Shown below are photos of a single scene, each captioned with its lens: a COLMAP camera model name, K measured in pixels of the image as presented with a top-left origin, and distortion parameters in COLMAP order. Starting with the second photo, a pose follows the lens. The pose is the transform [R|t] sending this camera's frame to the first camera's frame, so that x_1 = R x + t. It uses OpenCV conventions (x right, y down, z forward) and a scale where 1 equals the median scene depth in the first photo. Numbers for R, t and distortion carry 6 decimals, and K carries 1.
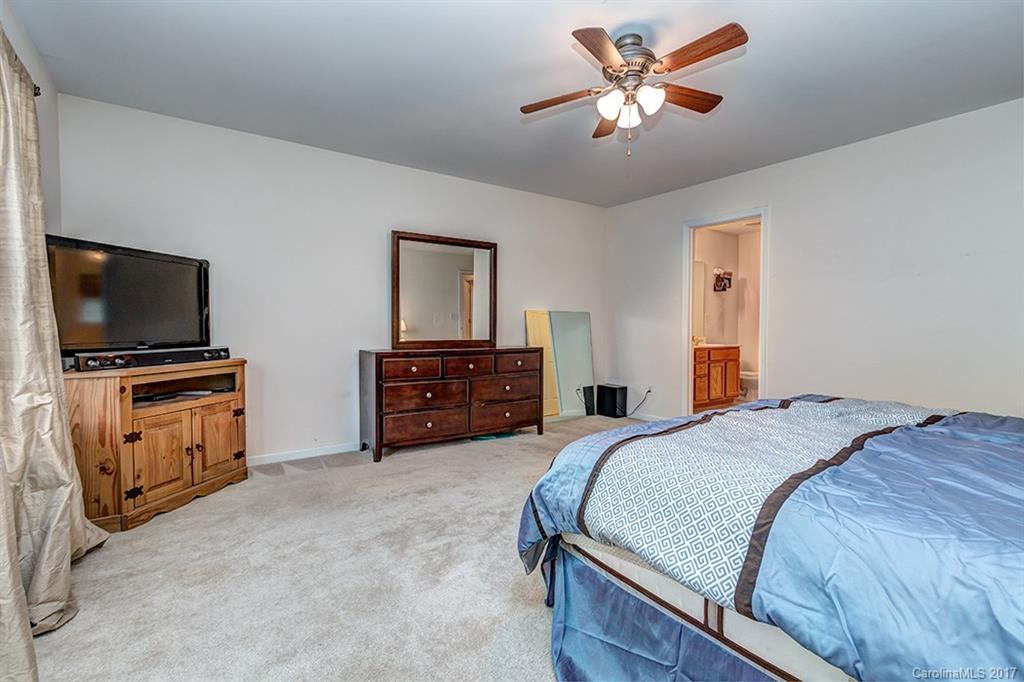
lens RADIAL K [[468.5, 0, 512.2], [0, 468.5, 339.8], [0, 0, 1]] dist [0.002642, -0.001408]
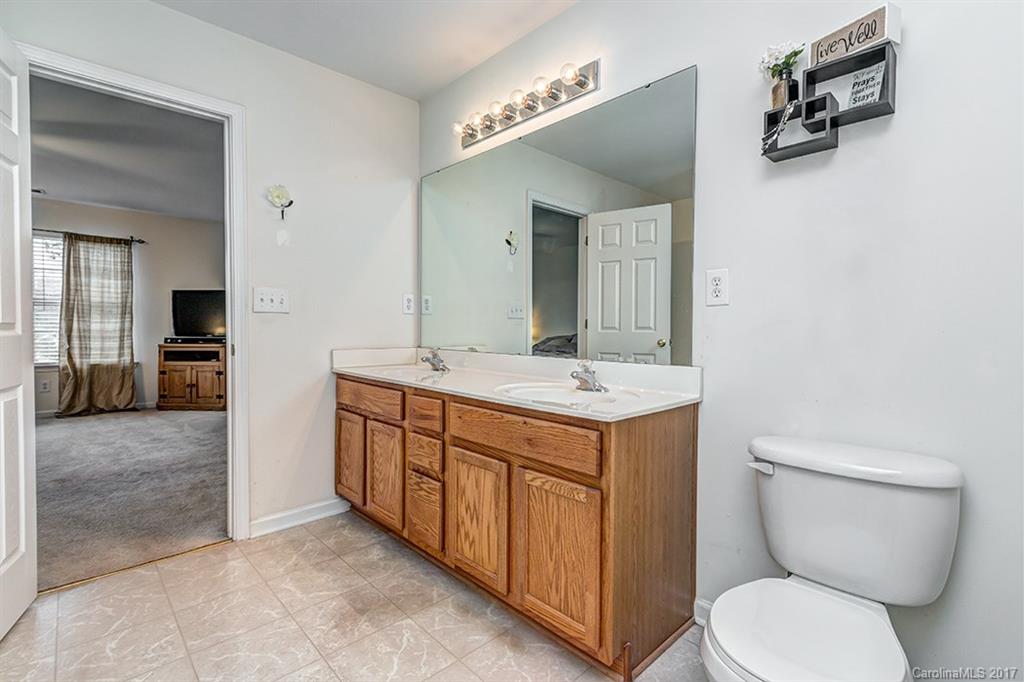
lens RADIAL K [[468.5, 0, 512.1], [0, 468.5, 337.8], [0, 0, 1]] dist [0.002642, -0.001408]
pose [[0.152824, 0.017776, -0.988094, 1.434573], [-0.037367, 0.999227, 0.012196, -0.049945], [0.987547, 0.035058, 0.153370, 1.893598]]
